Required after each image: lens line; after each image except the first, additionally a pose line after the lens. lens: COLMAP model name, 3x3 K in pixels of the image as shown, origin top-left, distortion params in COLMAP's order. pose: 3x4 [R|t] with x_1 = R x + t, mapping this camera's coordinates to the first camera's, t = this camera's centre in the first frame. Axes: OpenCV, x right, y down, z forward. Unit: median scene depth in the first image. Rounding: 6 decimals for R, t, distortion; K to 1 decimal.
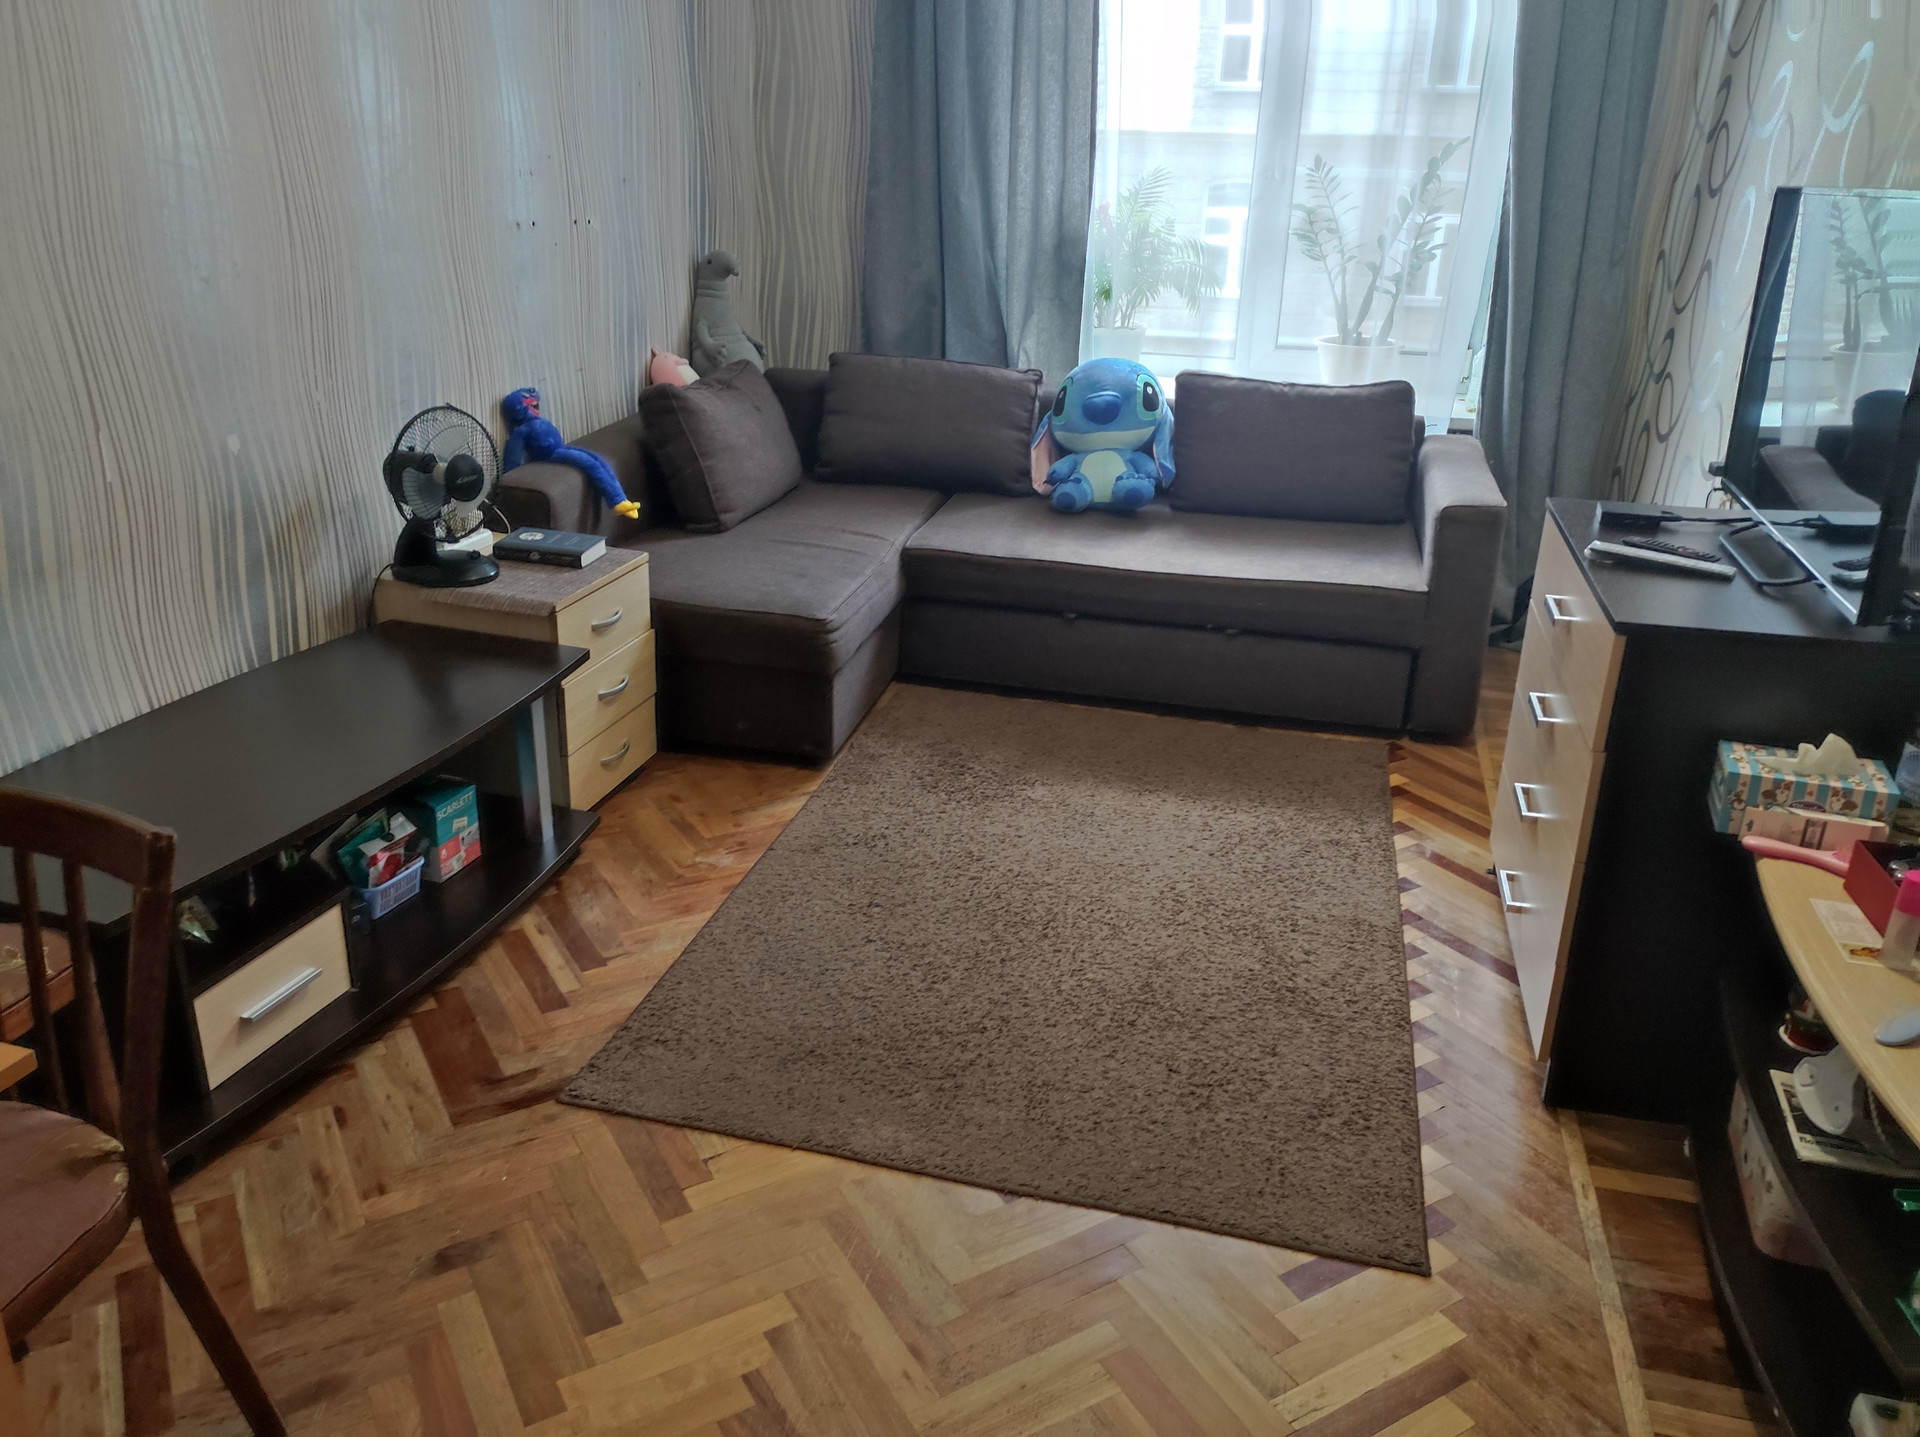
lens RADIAL K [[1412.4, 0, 966.0], [0, 1412.4, 720.1], [0, 0, 1]] dist [0.045561, -0.042215]
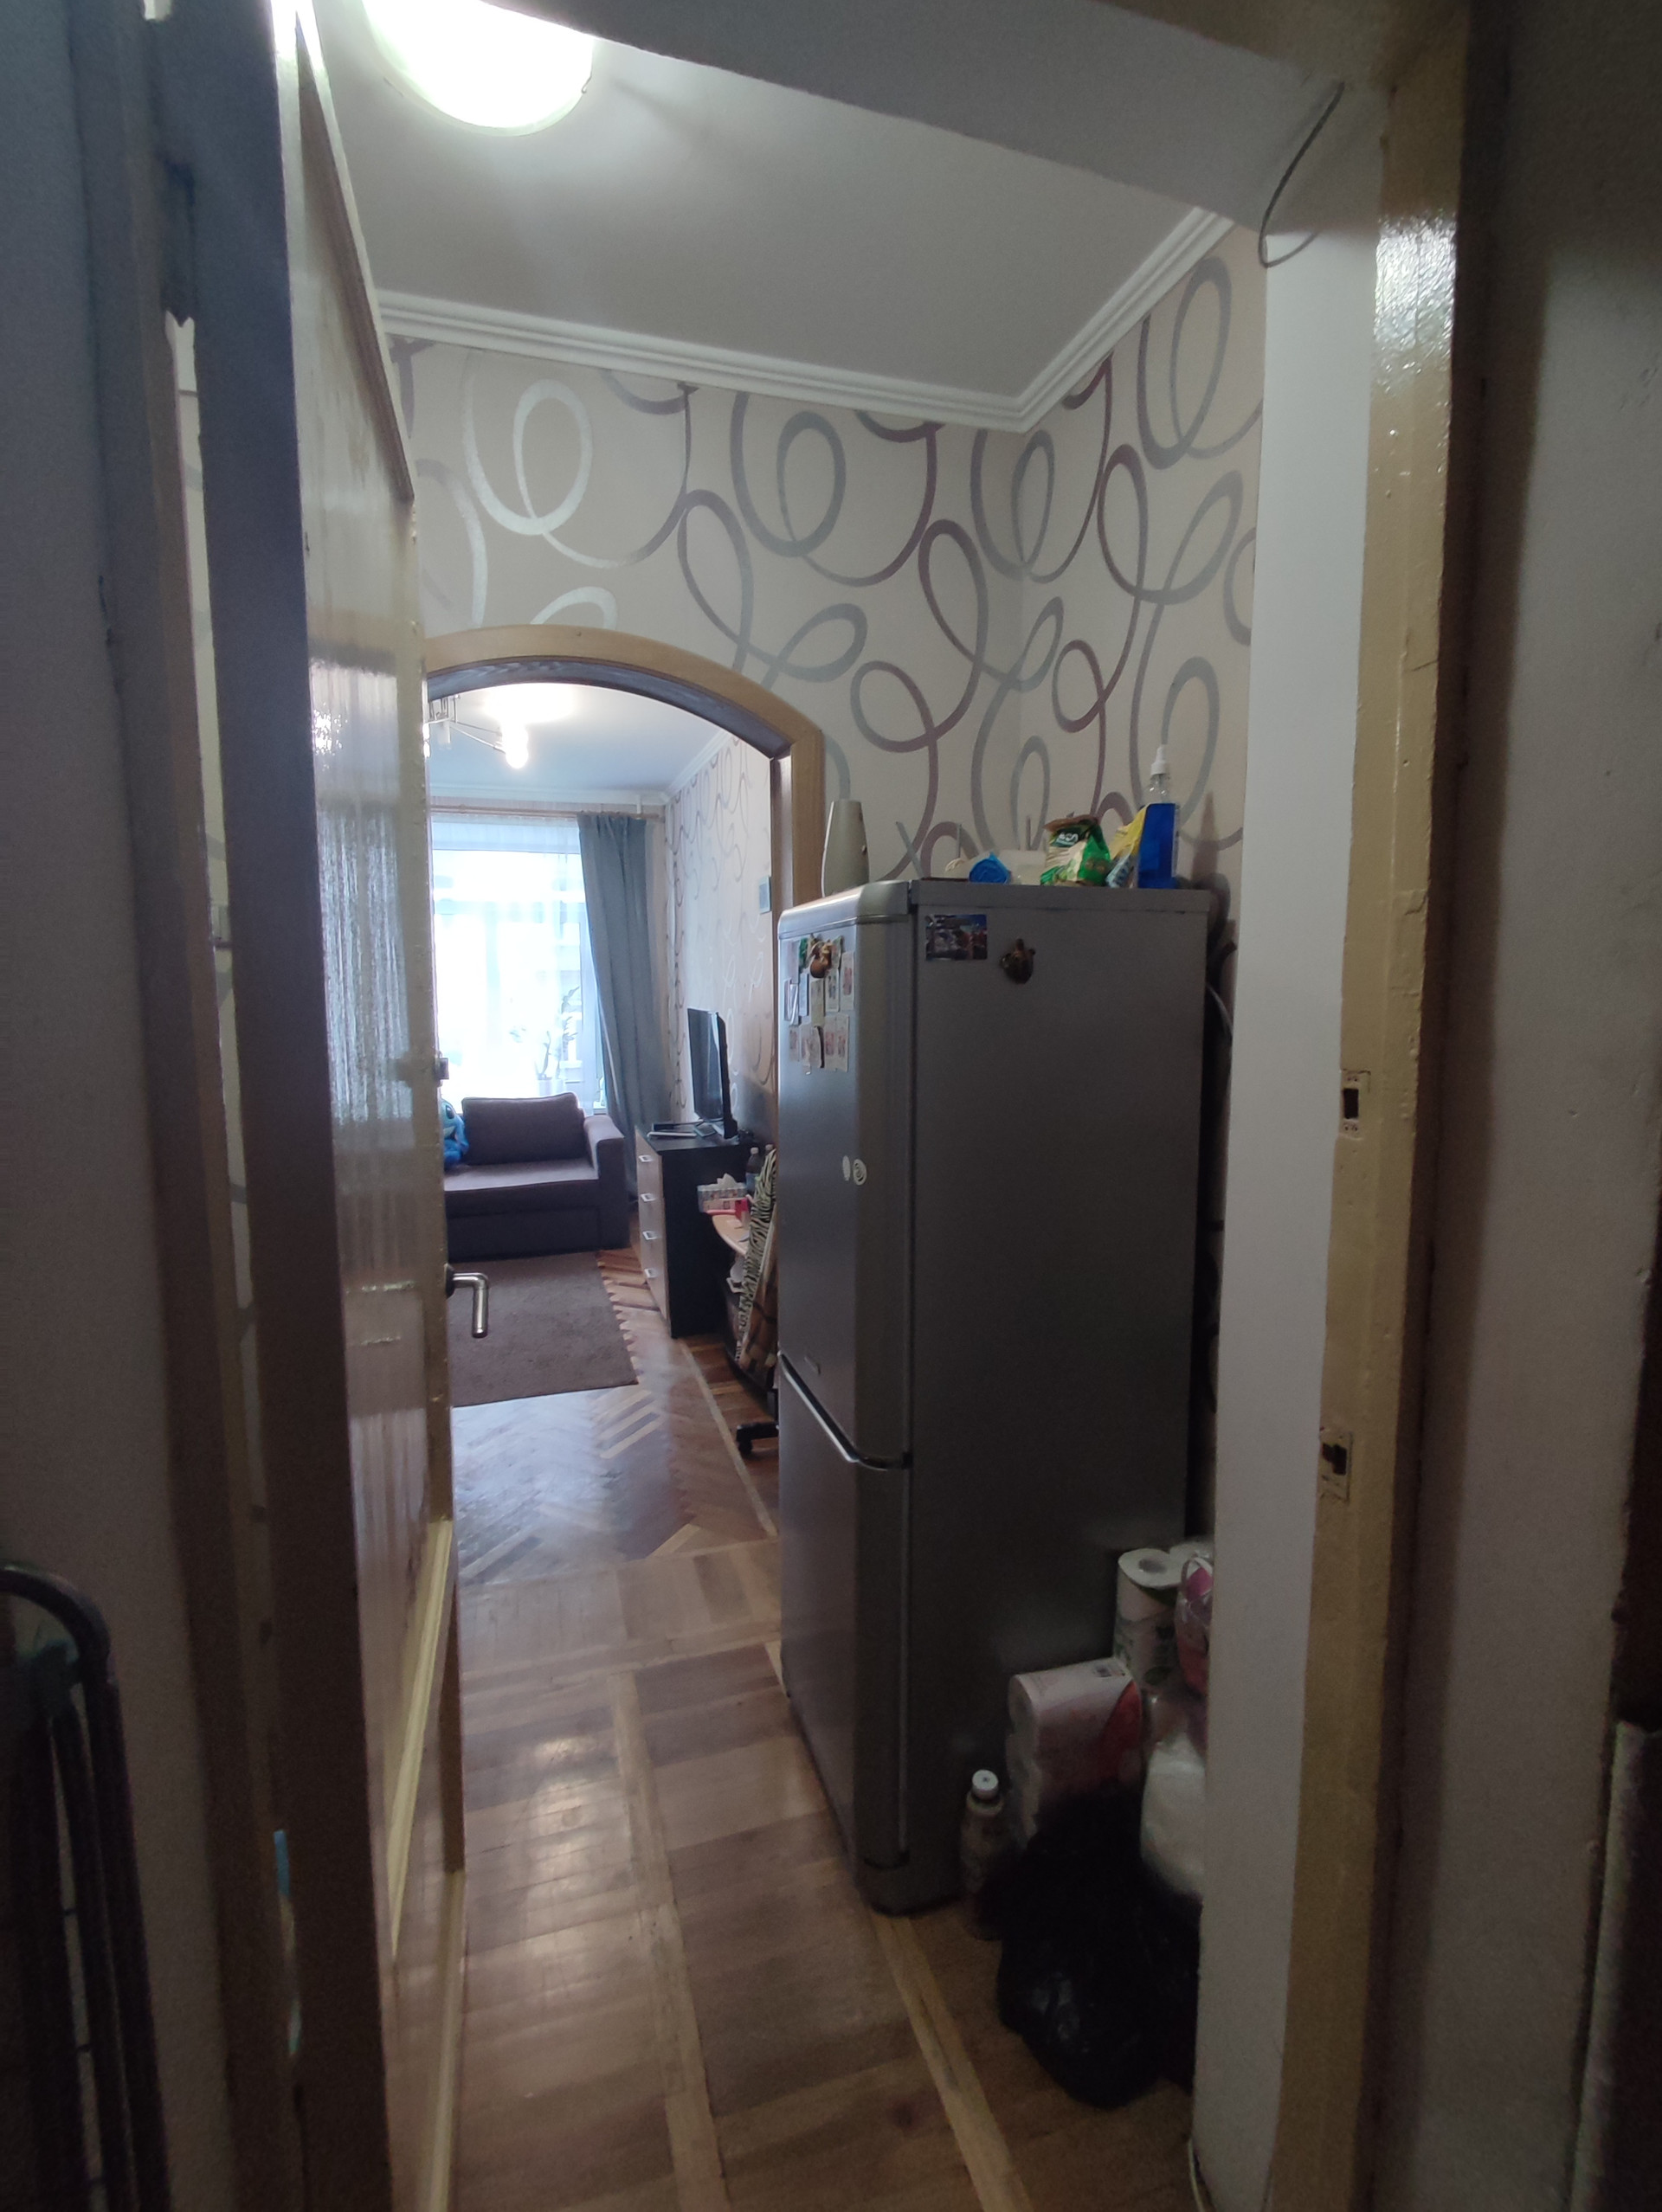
lens RADIAL K [[1019.9, 0, 828.4], [0, 1019.9, 1087.4], [0, 0, 1]] dist [-0.028572, -0.000228]
pose [[0.850137, -0.095373, 0.517853, -0.233753], [0.229051, 0.952521, -0.200598, 0.225407], [-0.474134, 0.289150, 0.831618, -0.699181]]
